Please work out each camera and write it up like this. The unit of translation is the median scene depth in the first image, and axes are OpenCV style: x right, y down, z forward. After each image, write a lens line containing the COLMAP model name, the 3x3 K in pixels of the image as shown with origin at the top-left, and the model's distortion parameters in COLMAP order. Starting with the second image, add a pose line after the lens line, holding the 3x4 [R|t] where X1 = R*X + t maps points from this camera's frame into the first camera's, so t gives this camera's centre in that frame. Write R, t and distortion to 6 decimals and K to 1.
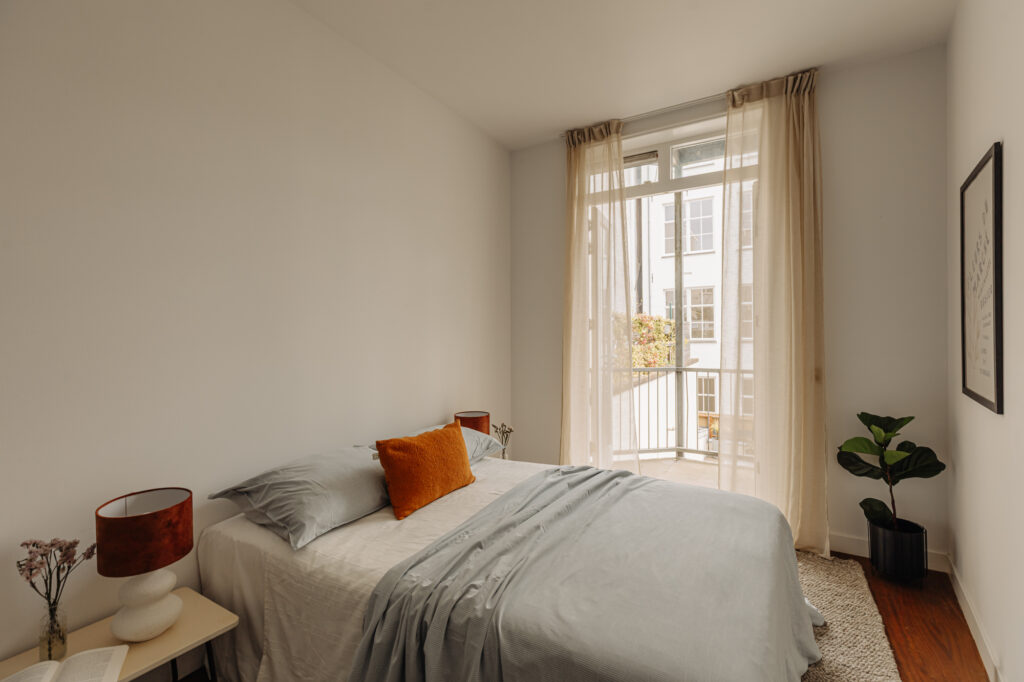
lens RADIAL K [[493.8, 0, 513.0], [0, 493.8, 338.5], [0, 0, 1]] dist [0.012561, -0.015864]
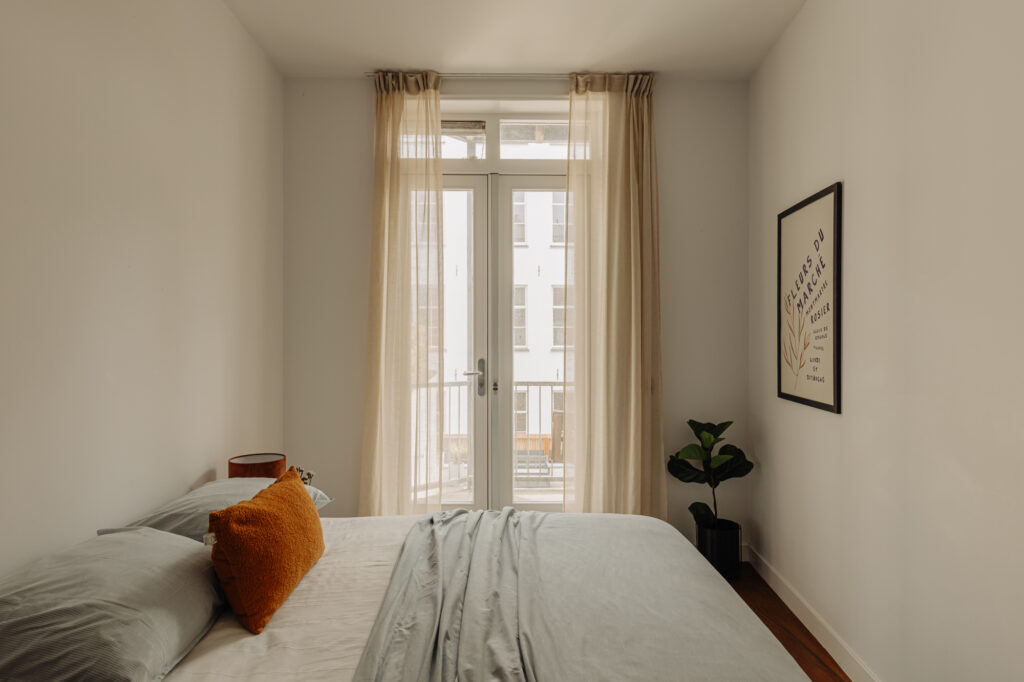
lens RADIAL K [[621.7, 0, 511.7], [0, 621.7, 345.1], [0, 0, 1]] dist [0.000082, 0.000691]
pose [[0.834574, 0.007395, 0.550847, -0.312328], [-0.007036, 0.999971, -0.002764, -0.000161], [-0.550851, -0.001569, 0.834602, 0.127342]]
